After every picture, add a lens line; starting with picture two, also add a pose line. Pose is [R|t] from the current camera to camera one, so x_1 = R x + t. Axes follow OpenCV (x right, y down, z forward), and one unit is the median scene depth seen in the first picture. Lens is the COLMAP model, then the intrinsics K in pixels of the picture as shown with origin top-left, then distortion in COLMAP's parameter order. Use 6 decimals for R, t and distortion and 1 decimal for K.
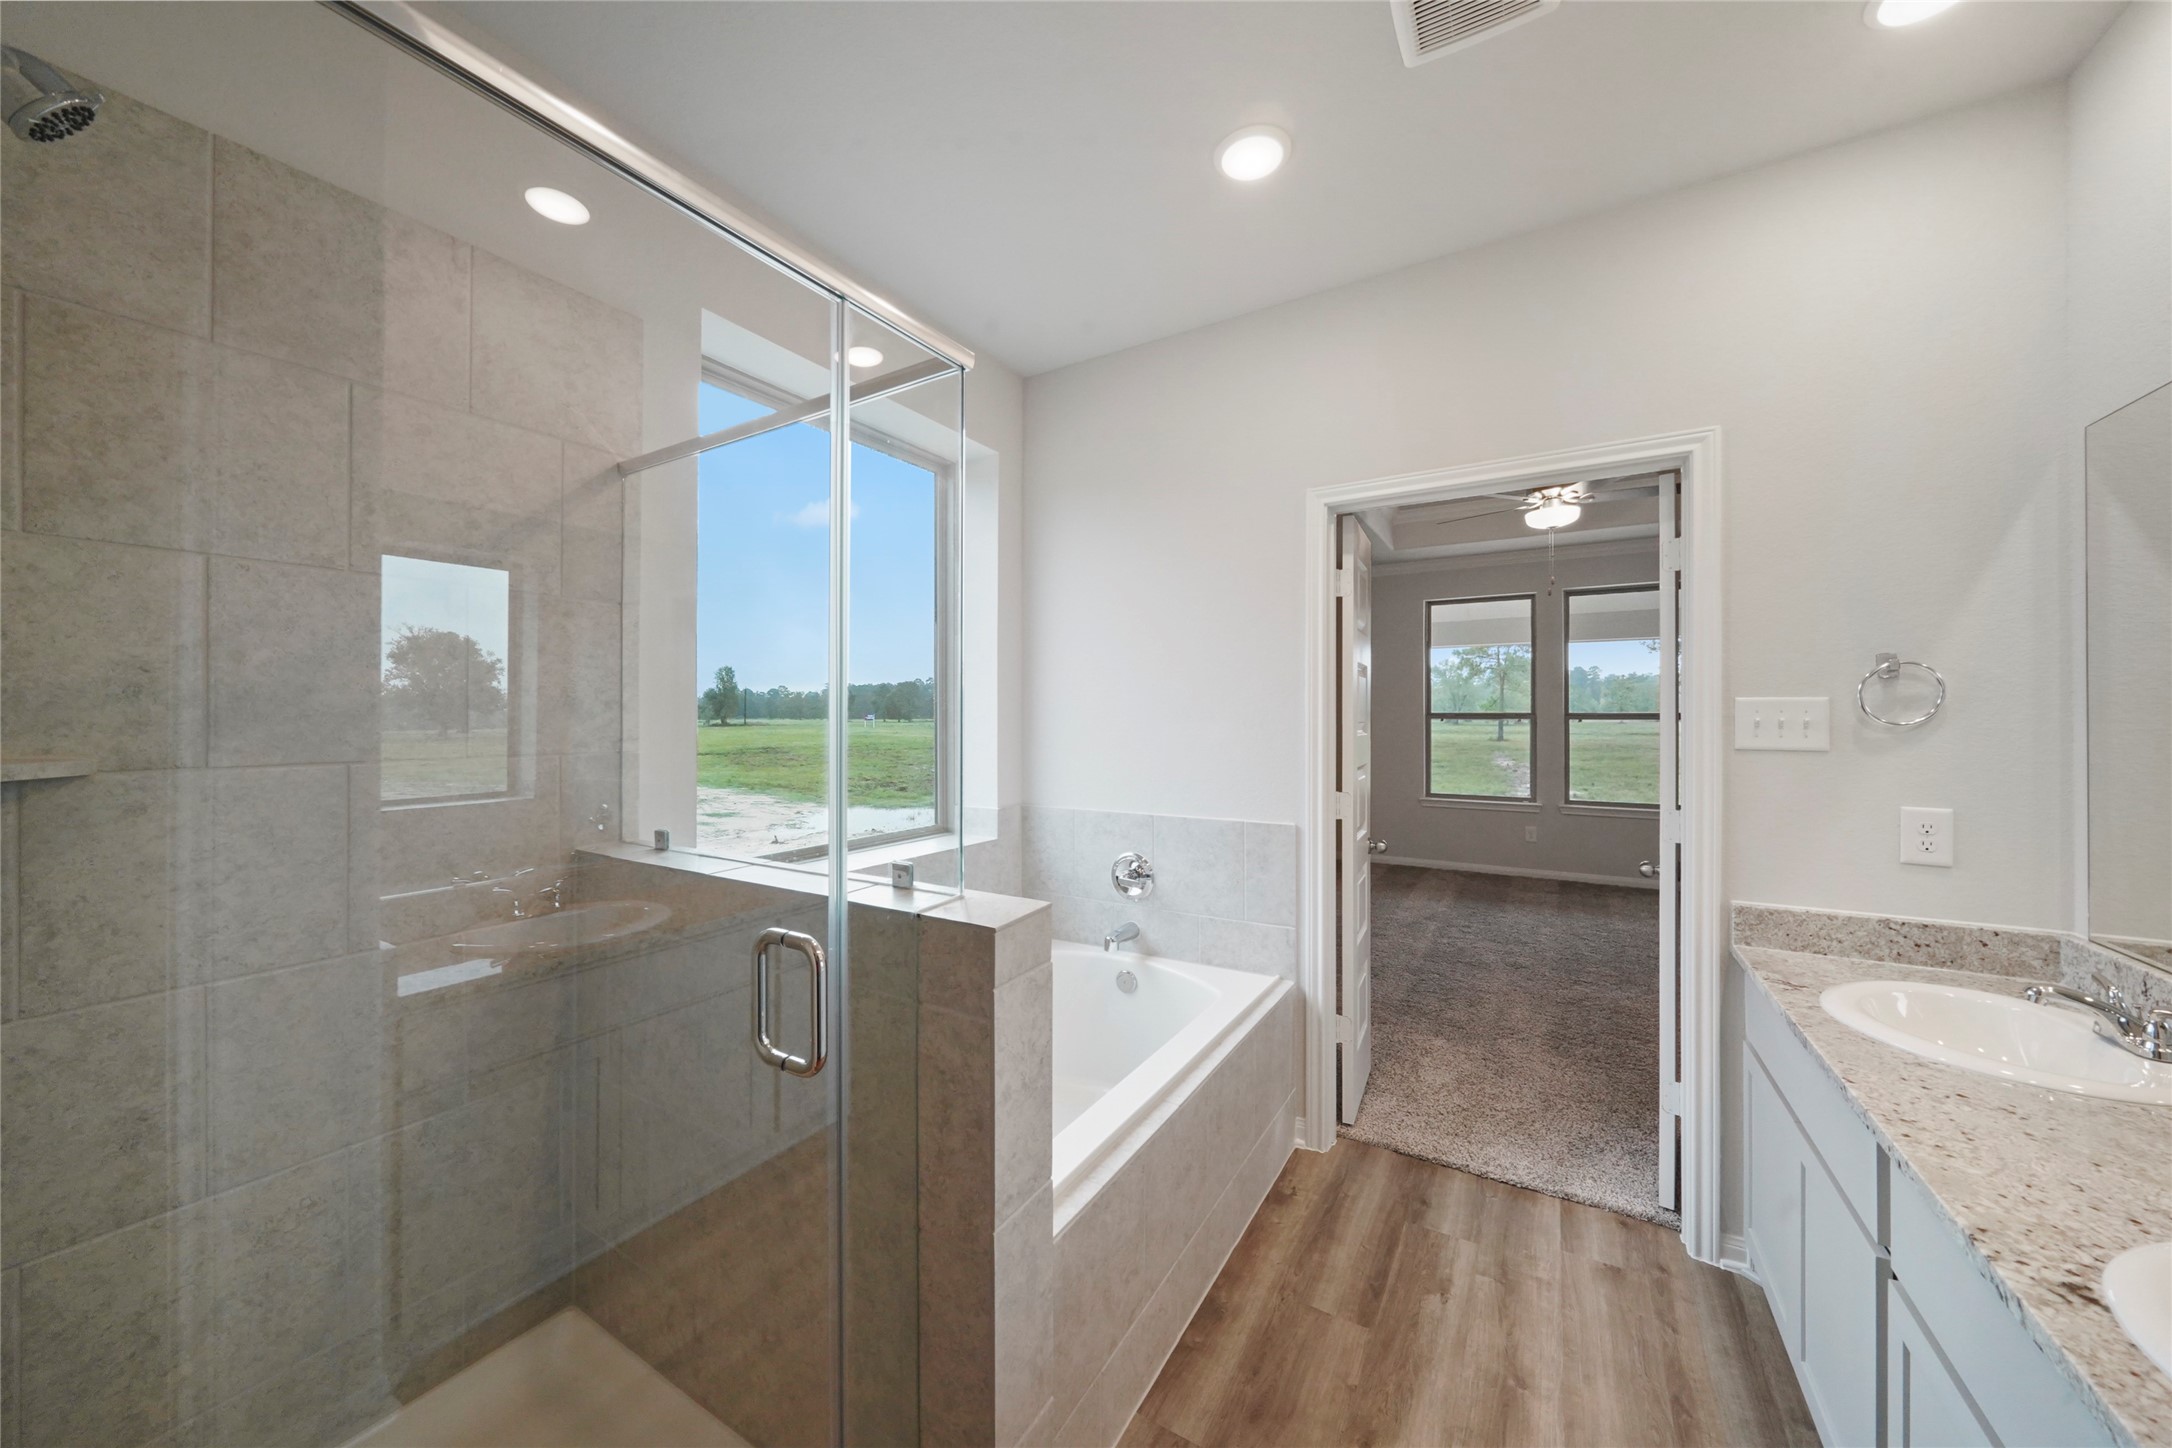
lens RADIAL K [[752.8, 0, 1097.7], [0, 752.8, 697.8], [0, 0, 1]] dist [-0.008423, 0.000018]
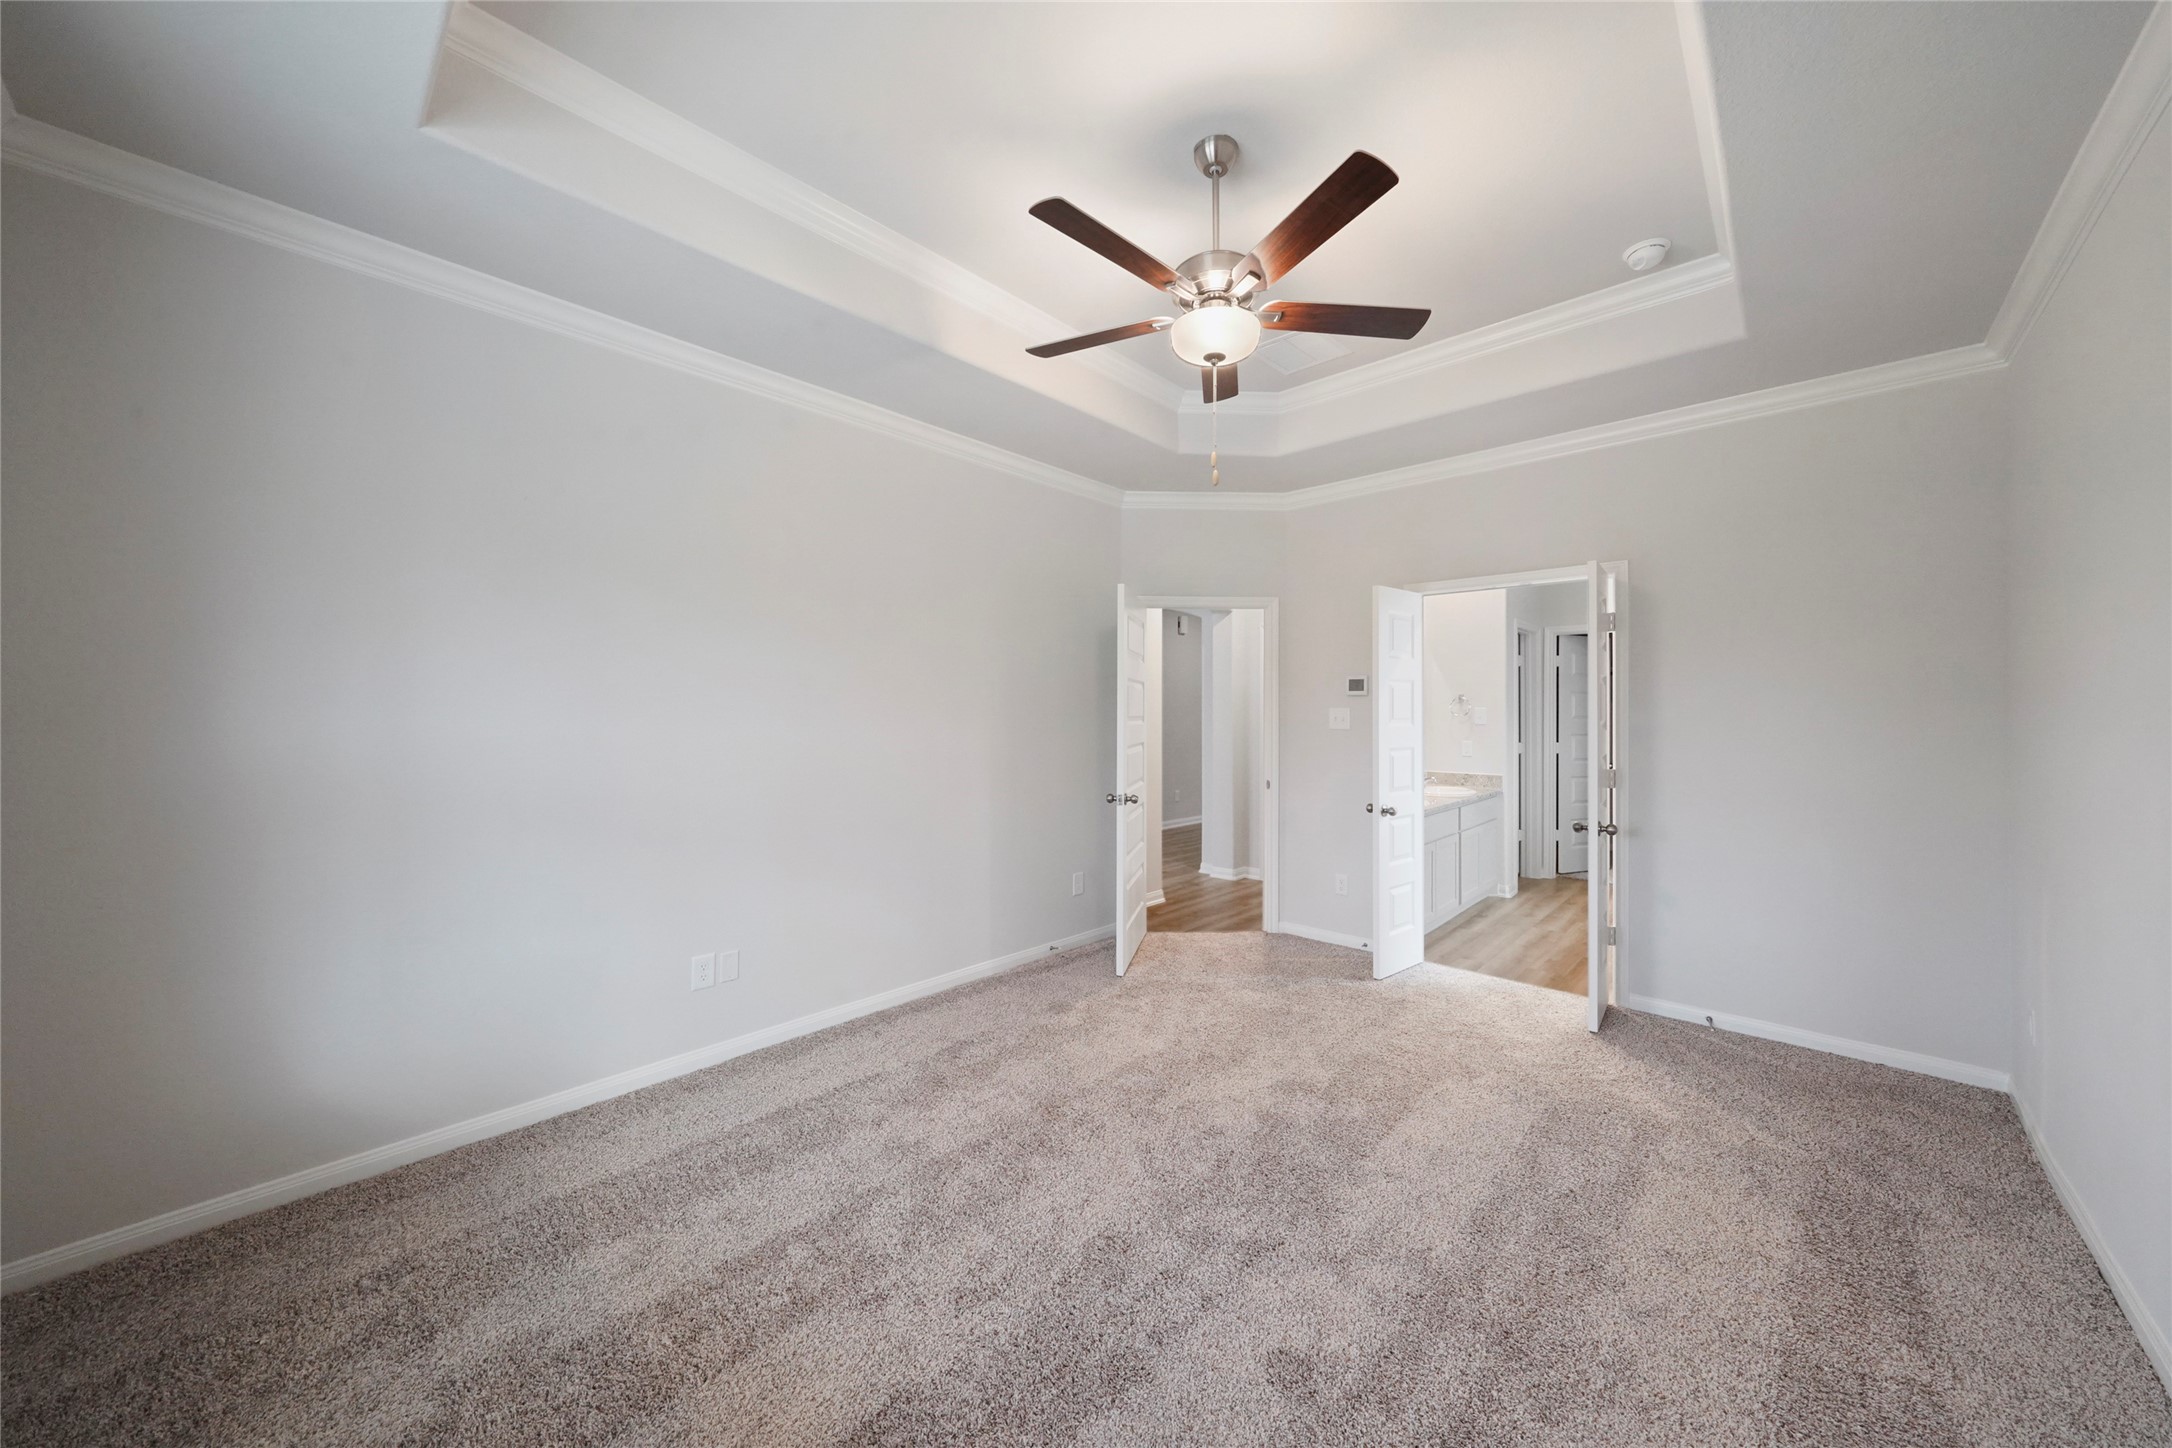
lens RADIAL K [[752.8, 0, 1097.7], [0, 752.8, 697.8], [0, 0, 1]] dist [-0.008423, 0.000018]
pose [[-0.977094, 0.001037, 0.212804, 1.324182], [-0.002436, 0.999868, -0.016057, 0.010299], [-0.212793, -0.016207, -0.976963, 3.552012]]
